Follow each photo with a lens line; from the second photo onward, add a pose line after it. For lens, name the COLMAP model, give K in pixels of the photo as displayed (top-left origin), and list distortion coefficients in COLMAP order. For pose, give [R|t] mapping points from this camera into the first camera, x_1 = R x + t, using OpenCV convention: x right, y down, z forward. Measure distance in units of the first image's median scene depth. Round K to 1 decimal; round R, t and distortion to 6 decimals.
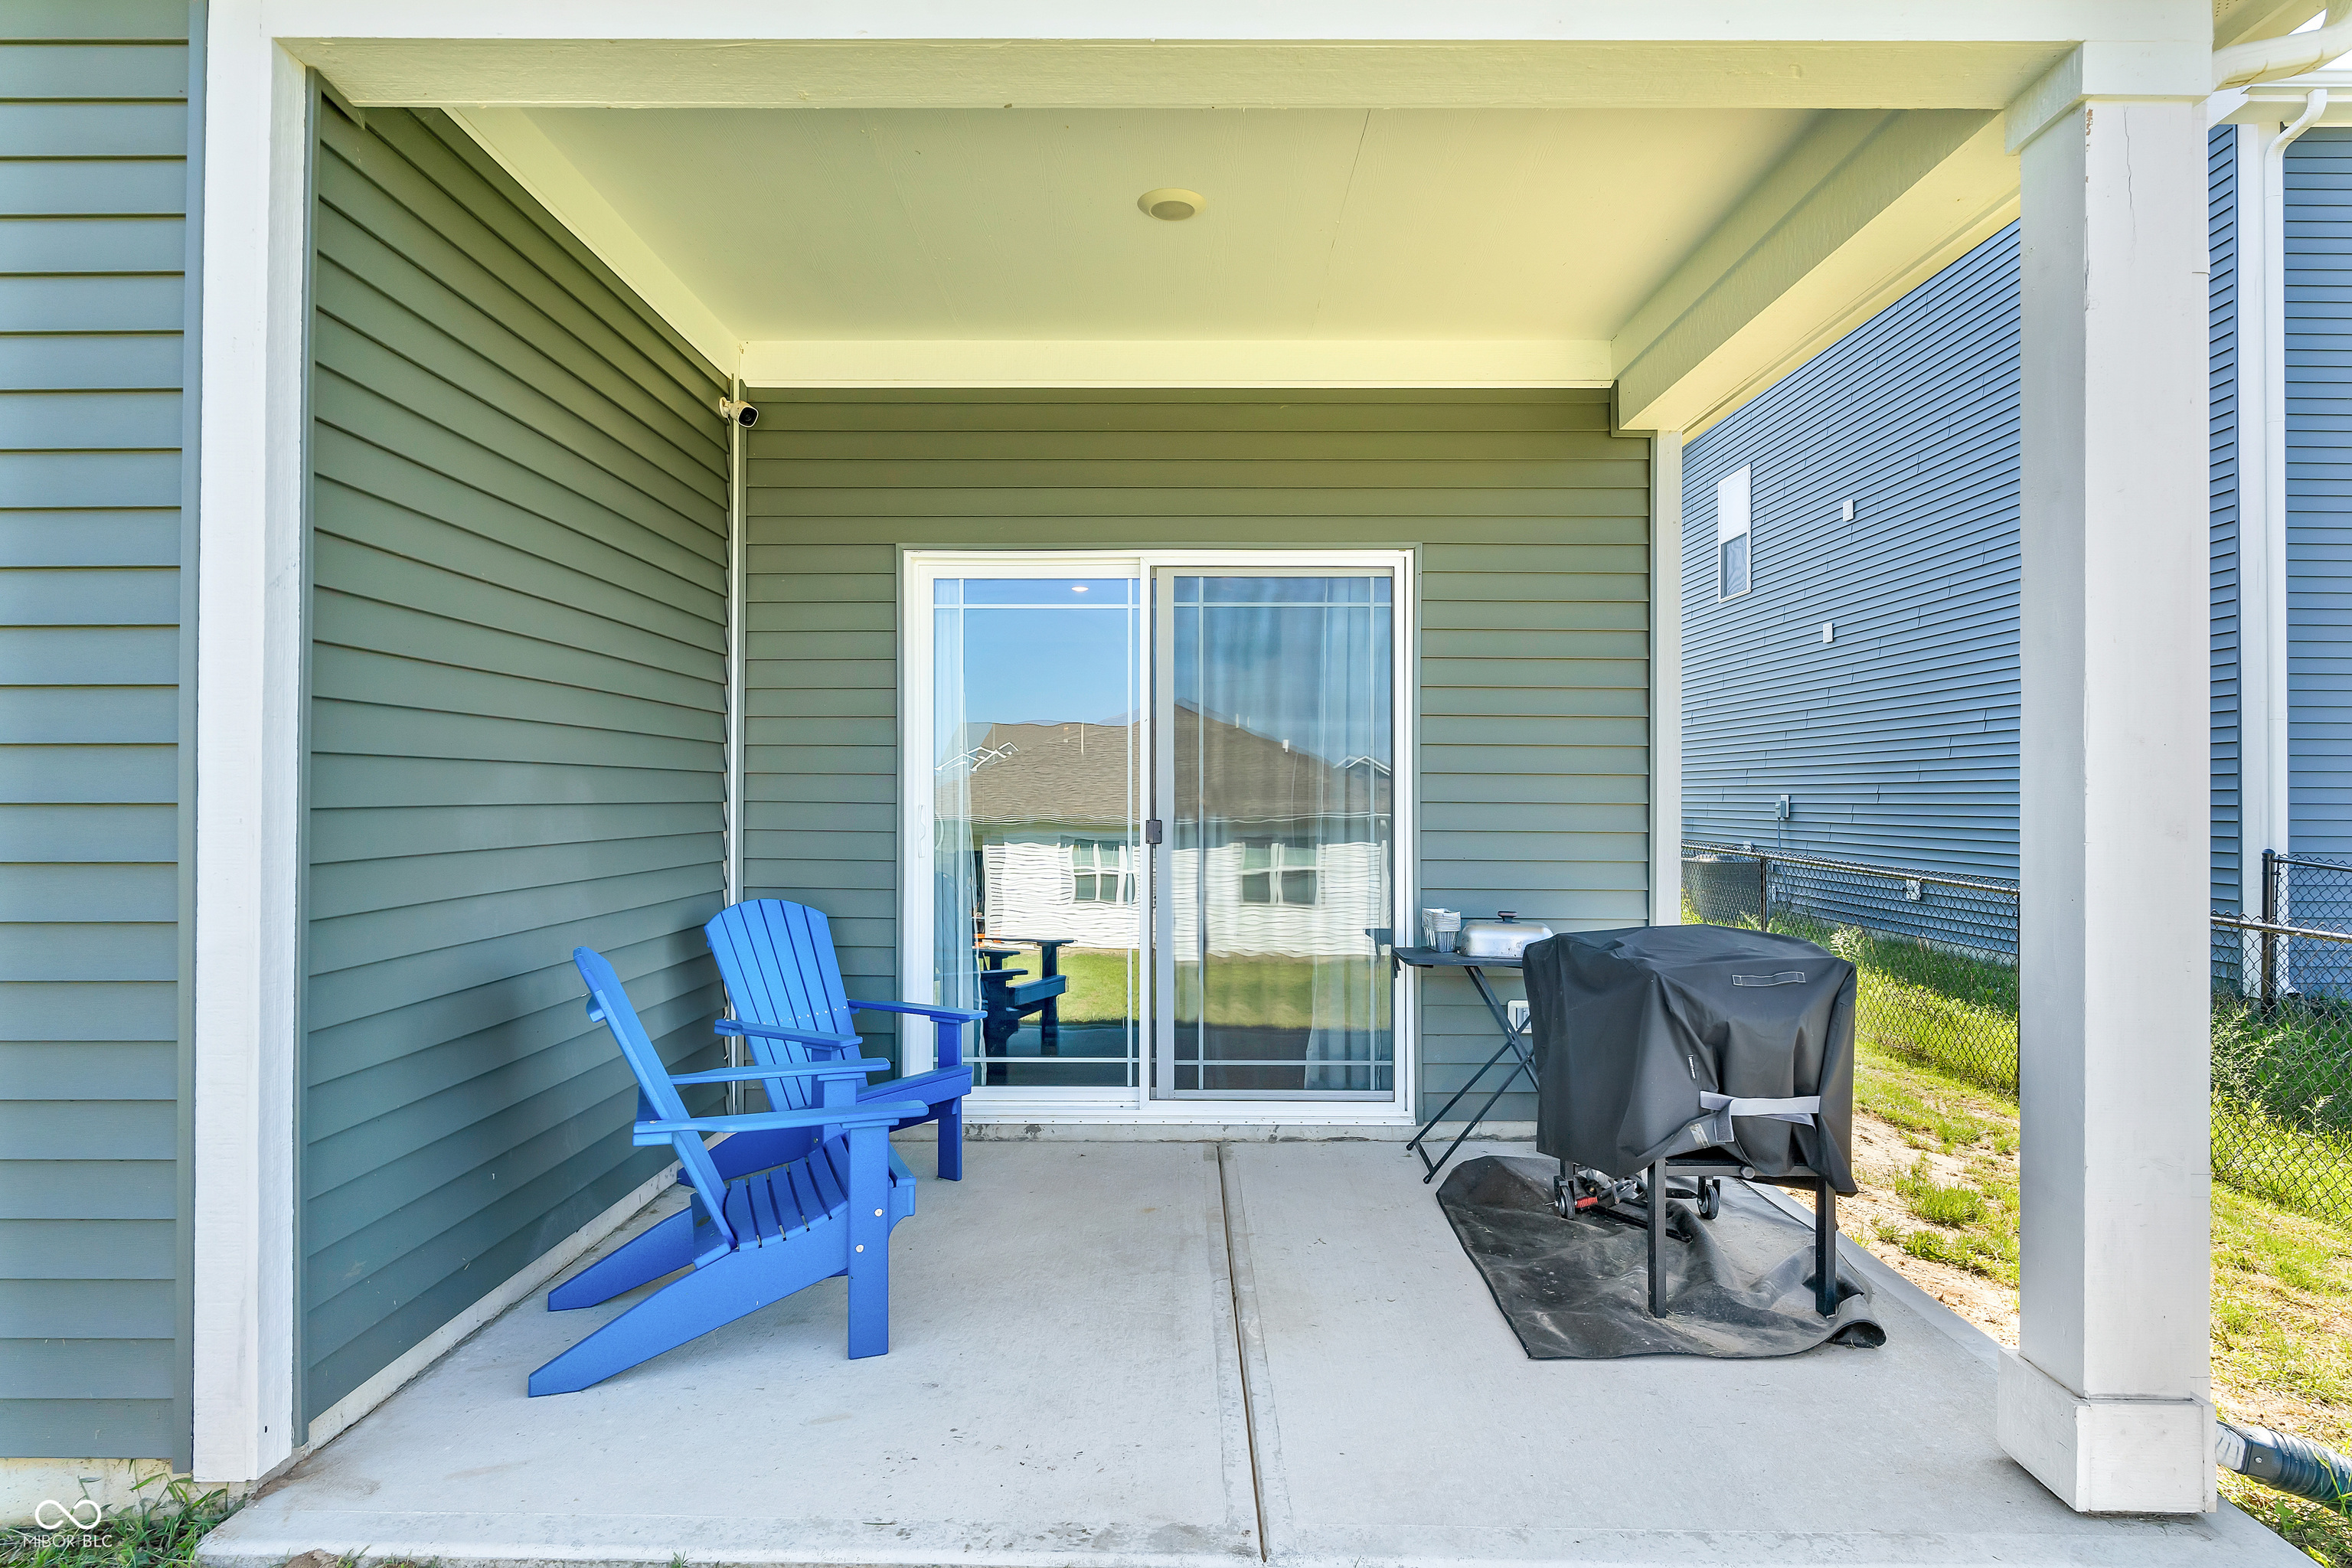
lens RADIAL K [[1334.0, 0, 1210.5], [0, 1334.0, 785.9], [0, 0, 1]] dist [0.002809, -0.000529]
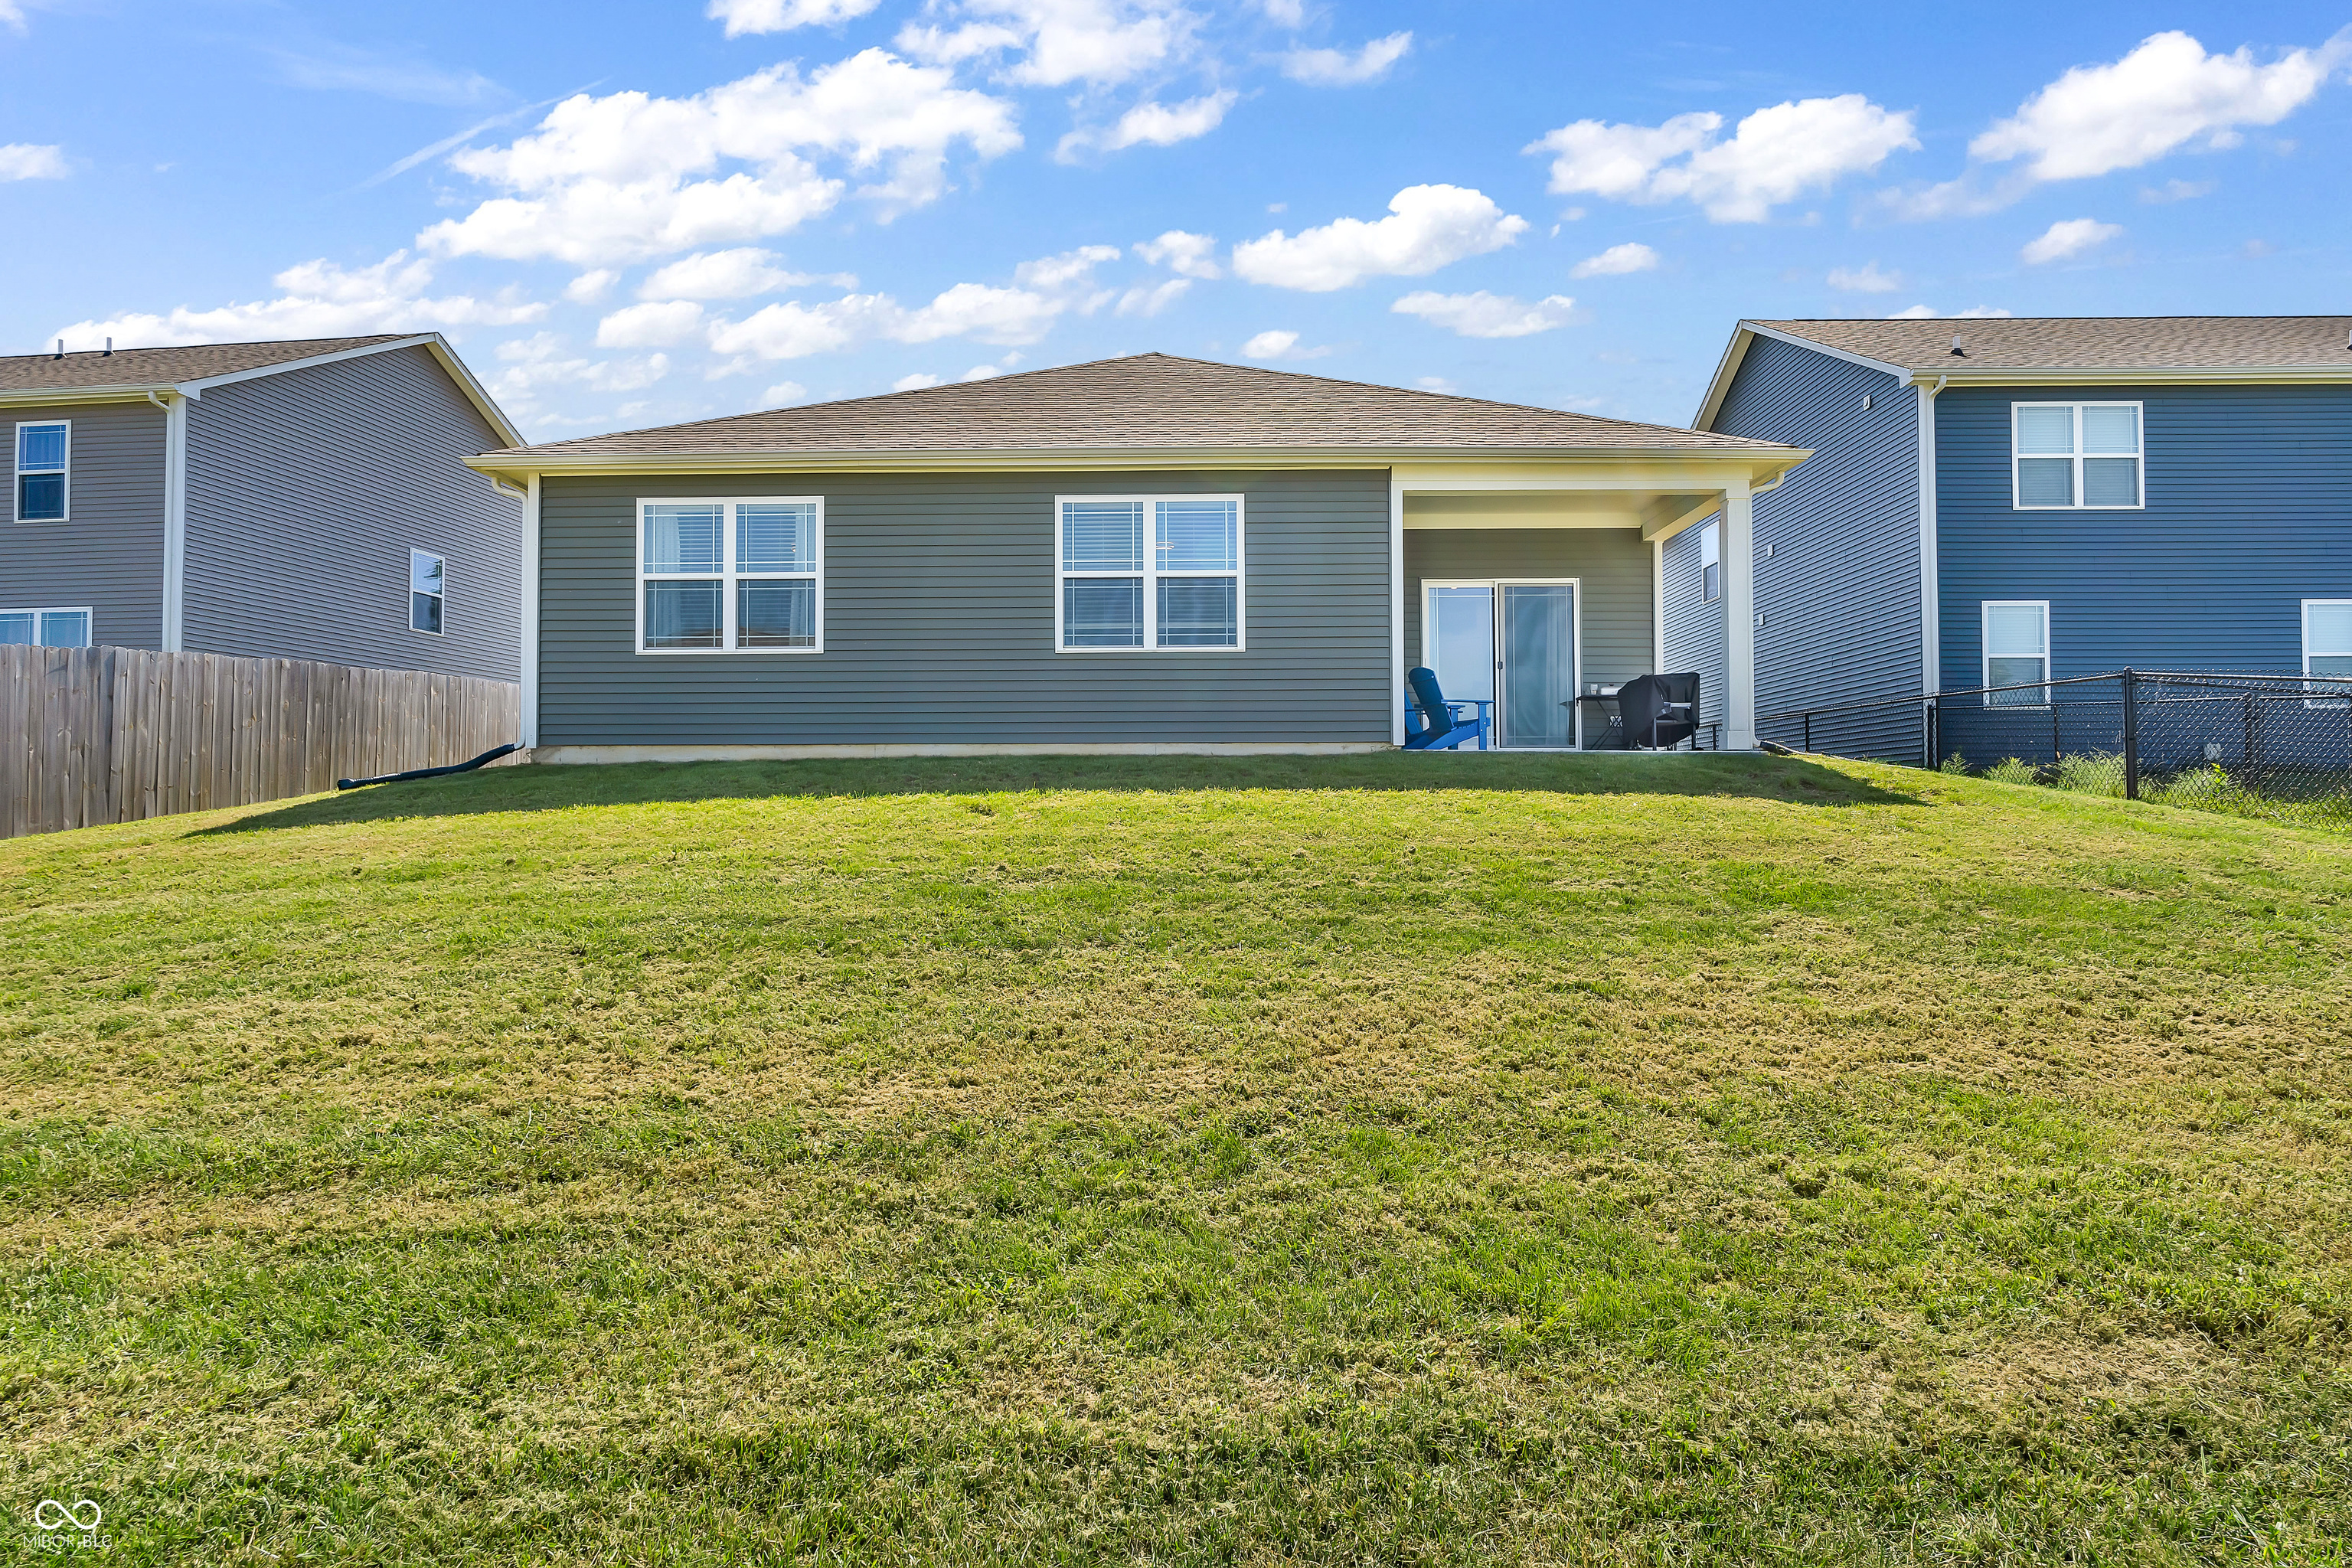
lens RADIAL K [[1334.0, 0, 1210.5], [0, 1334.0, 785.9], [0, 0, 1]] dist [0.002809, -0.000529]
pose [[0.999897, -0.006037, -0.013025, -0.704305], [0.005839, 0.999868, -0.015189, 0.371005], [0.013115, 0.015111, 0.999800, -2.241570]]
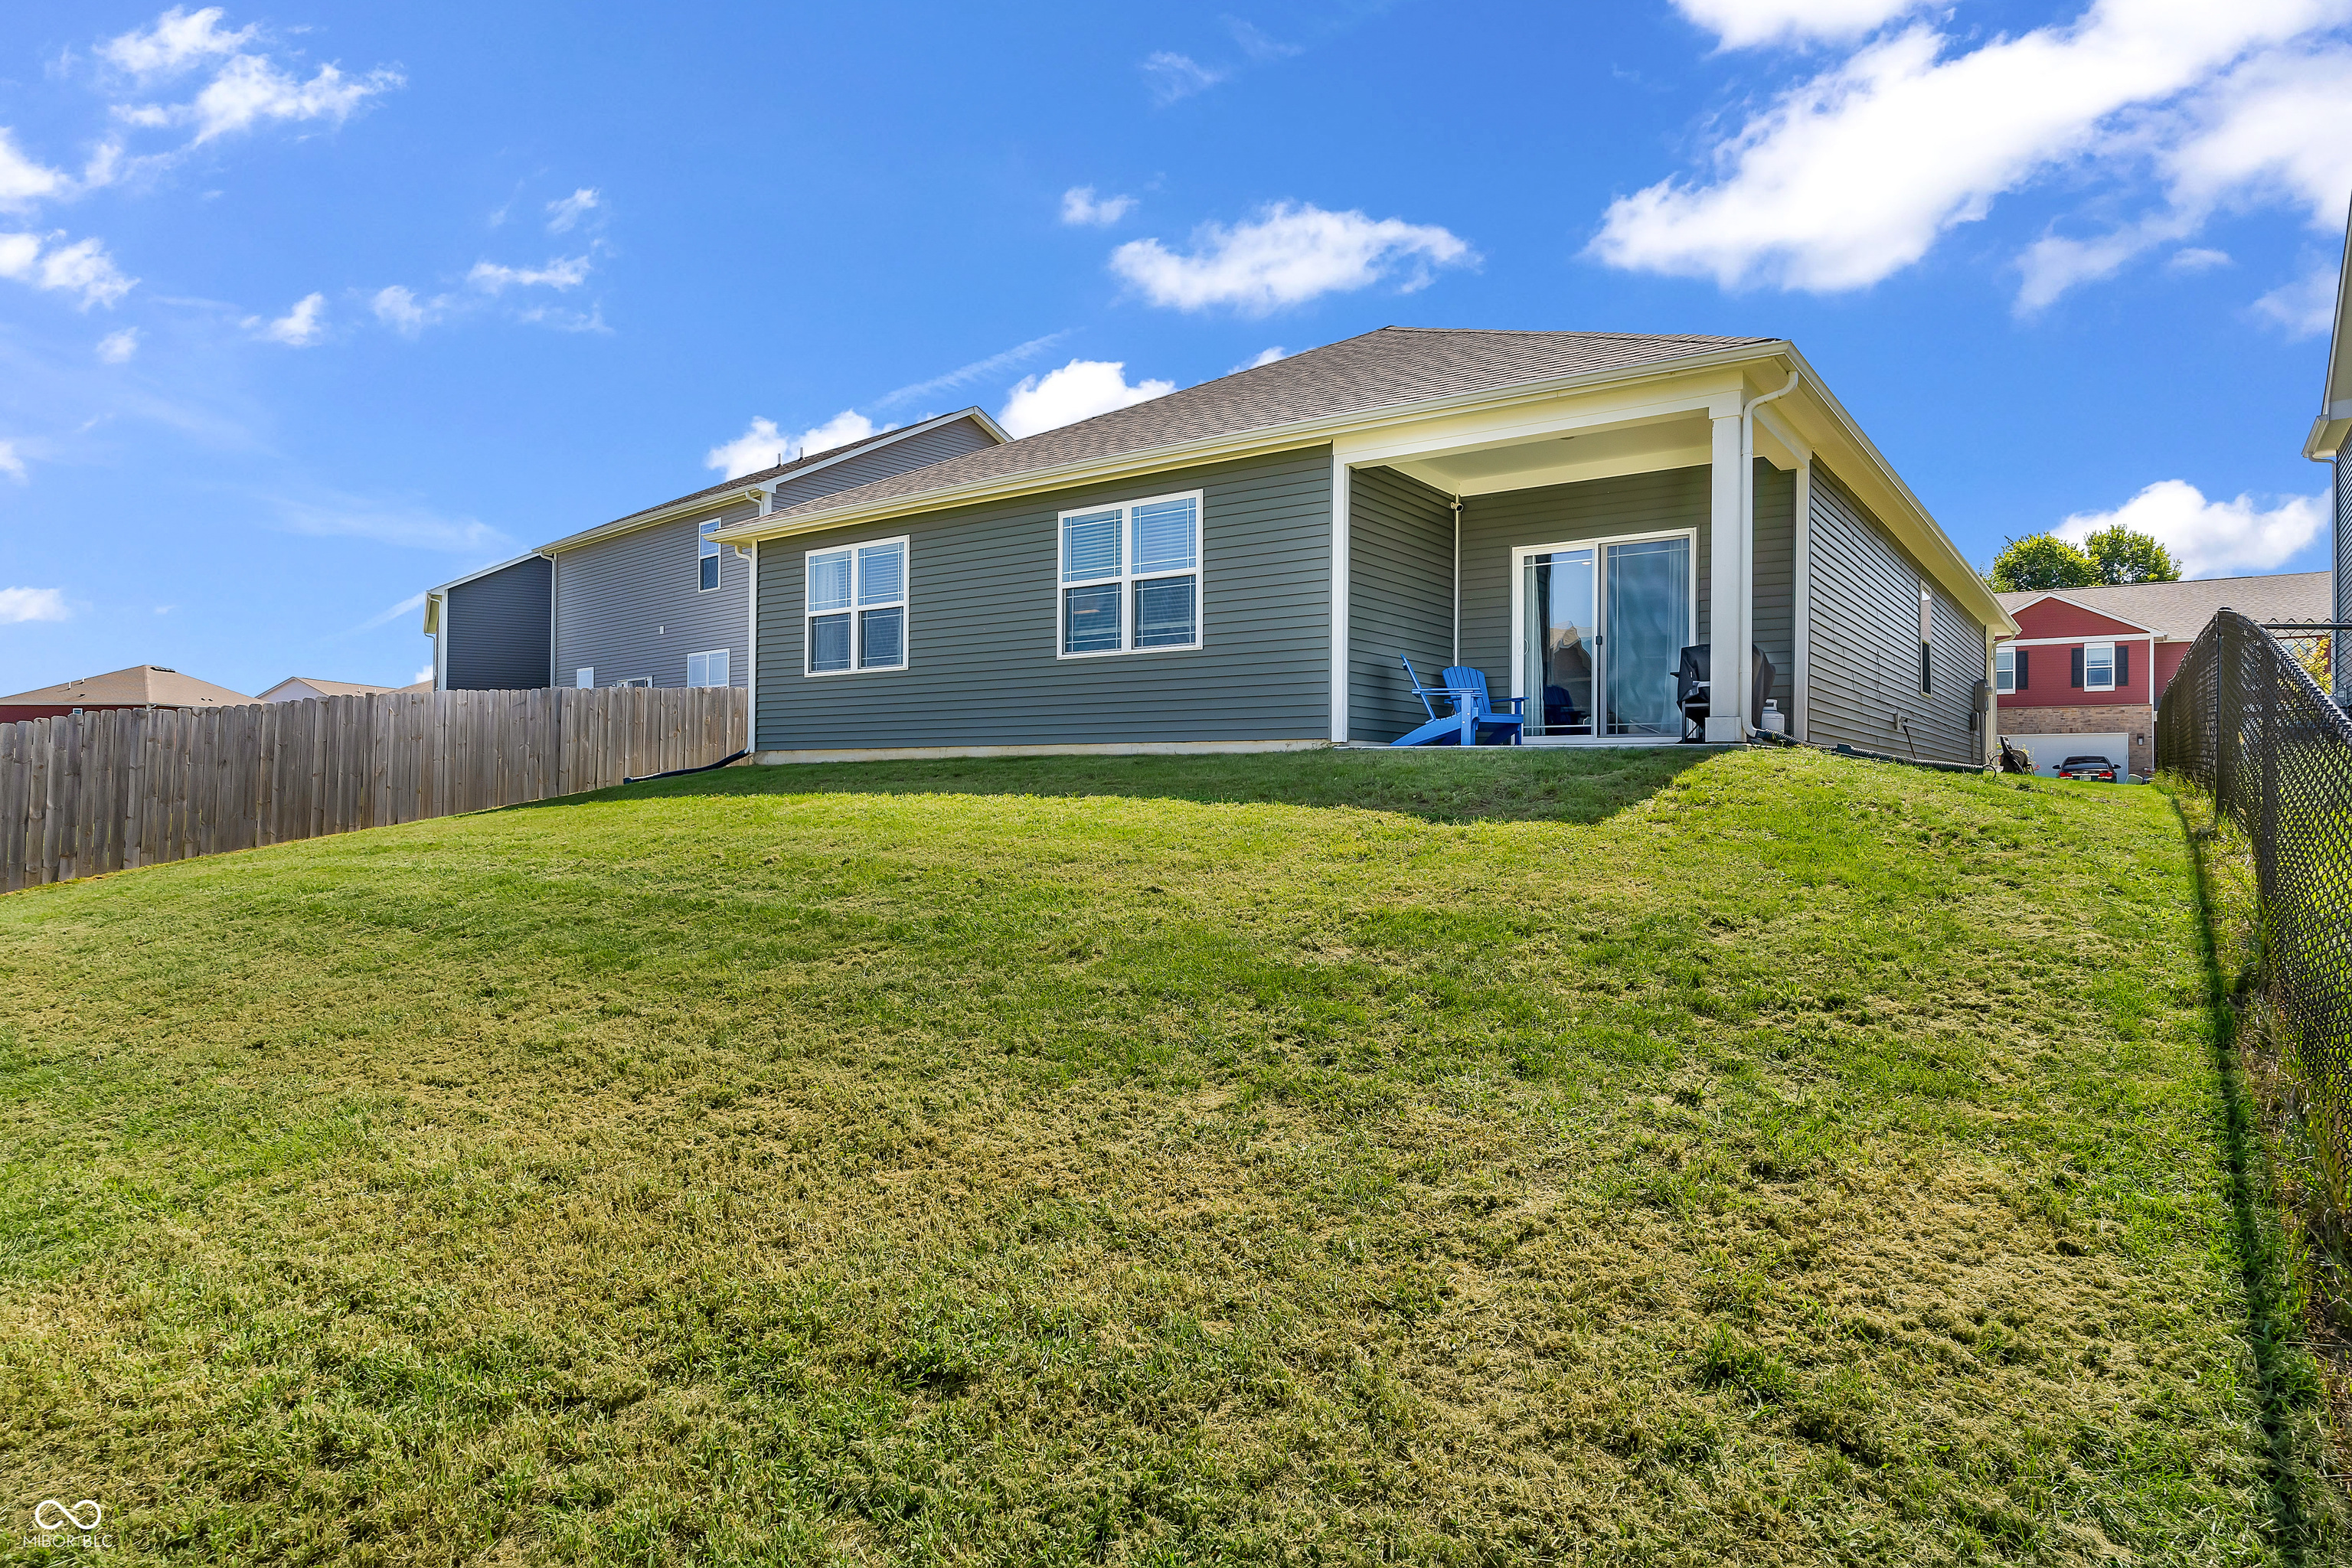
lens RADIAL K [[1334.0, 0, 1210.5], [0, 1334.0, 785.9], [0, 0, 1]] dist [0.002809, -0.000529]
pose [[0.812614, 0.000673, -0.582801, 0.914363], [0.003261, 0.999978, 0.005702, 0.316652], [0.582792, -0.006534, 0.812595, -1.705775]]
